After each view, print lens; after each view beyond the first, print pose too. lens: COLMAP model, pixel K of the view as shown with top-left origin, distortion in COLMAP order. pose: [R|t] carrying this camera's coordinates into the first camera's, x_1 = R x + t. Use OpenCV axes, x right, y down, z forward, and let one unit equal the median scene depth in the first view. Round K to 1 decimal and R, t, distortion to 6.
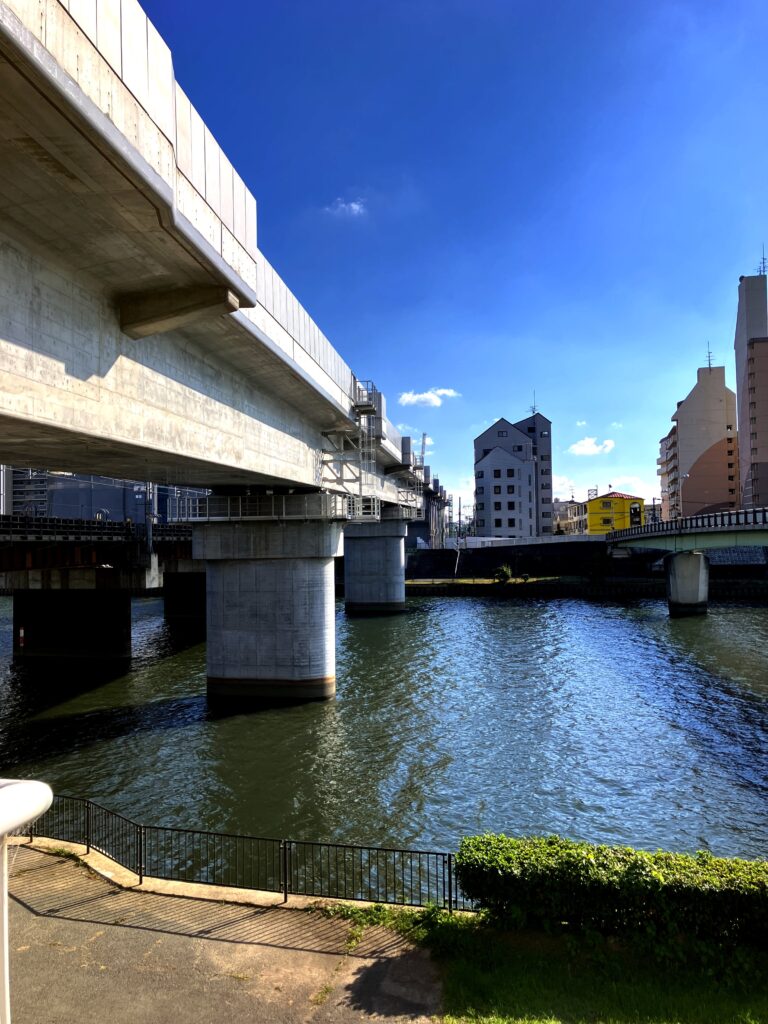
lens RADIAL K [[831.4, 0, 380.5], [0, 831.4, 512.3], [0, 0, 1]] dist [0.066302, -0.085173]
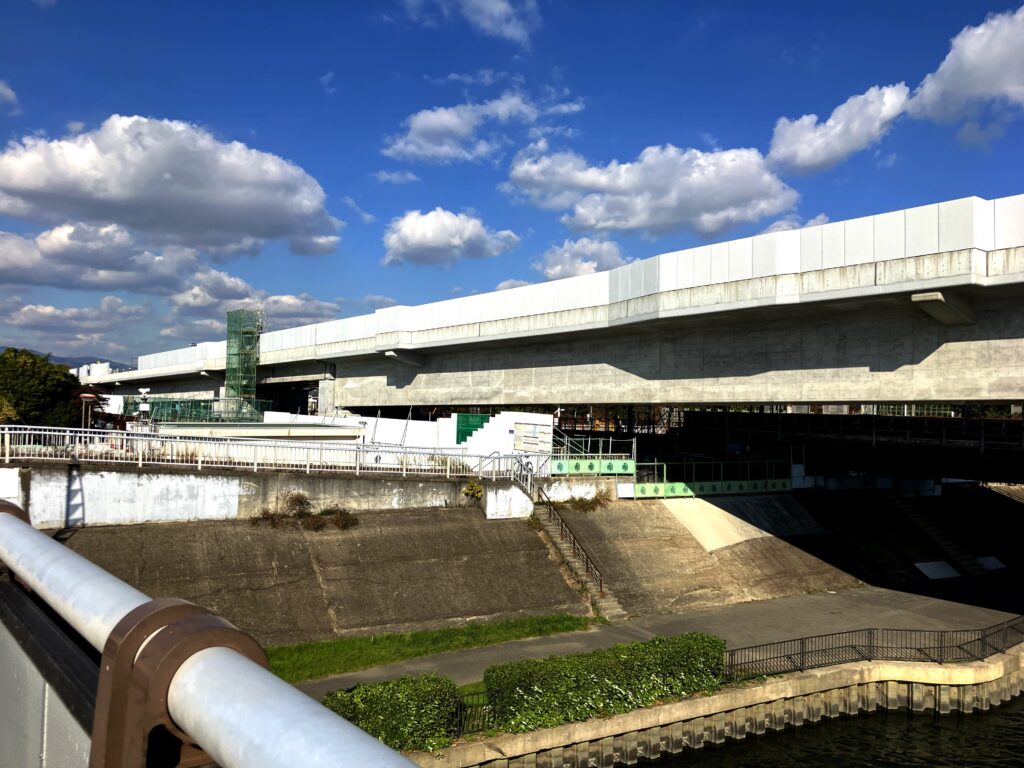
lens RADIAL K [[831.4, 0, 513.5], [0, 831.4, 362.8], [0, 0, 1]] dist [0.066302, -0.085173]
pose [[-0.703037, -0.050204, -0.709379, 0.553133], [-0.000613, 0.997547, -0.069991, -0.019938], [0.711153, -0.048771, -0.701344, 0.643103]]
